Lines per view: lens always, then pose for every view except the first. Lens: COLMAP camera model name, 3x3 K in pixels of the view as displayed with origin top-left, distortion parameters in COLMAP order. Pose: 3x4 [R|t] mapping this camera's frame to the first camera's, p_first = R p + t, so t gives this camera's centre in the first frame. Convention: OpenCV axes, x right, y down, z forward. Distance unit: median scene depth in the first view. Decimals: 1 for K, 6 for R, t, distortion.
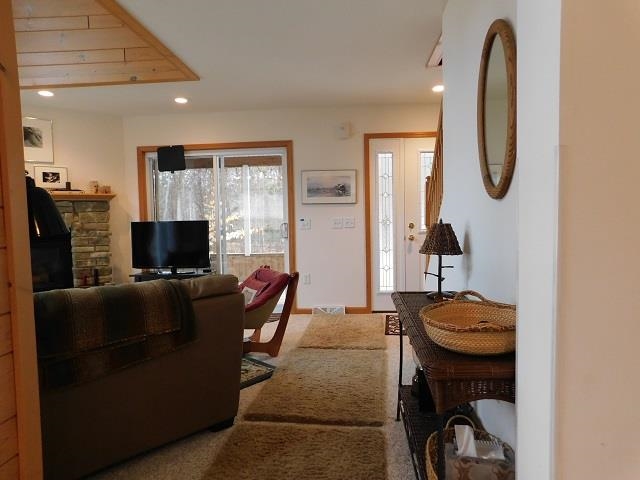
lens RADIAL K [[423.6, 0, 320.0], [0, 423.6, 240.0], [0, 0, 1]] dist [-0.070650, 0.059788]
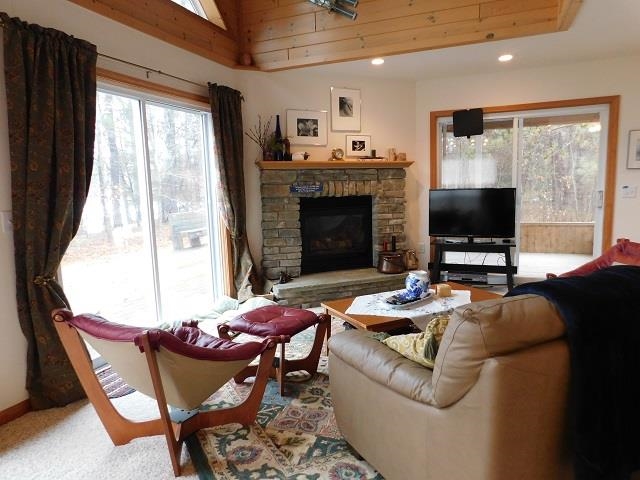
lens RADIAL K [[423.6, 0, 320.0], [0, 423.6, 240.0], [0, 0, 1]] dist [-0.070650, 0.059788]
pose [[0.949434, 0.032115, -0.312320, -0.384756], [-0.006793, 0.996623, 0.081828, -0.003491], [0.313893, -0.075569, 0.946446, -0.030856]]
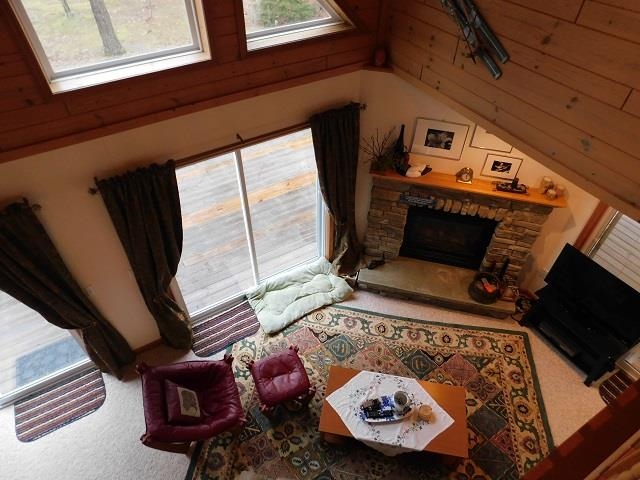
lens RADIAL K [[423.6, 0, 320.0], [0, 423.6, 240.0], [0, 0, 1]] dist [-0.070650, 0.059788]
pose [[0.573599, 0.592223, -0.565912, -0.277712], [-0.069676, 0.723635, 0.686657, -0.568042], [0.816168, -0.354435, 0.456340, 0.251214]]
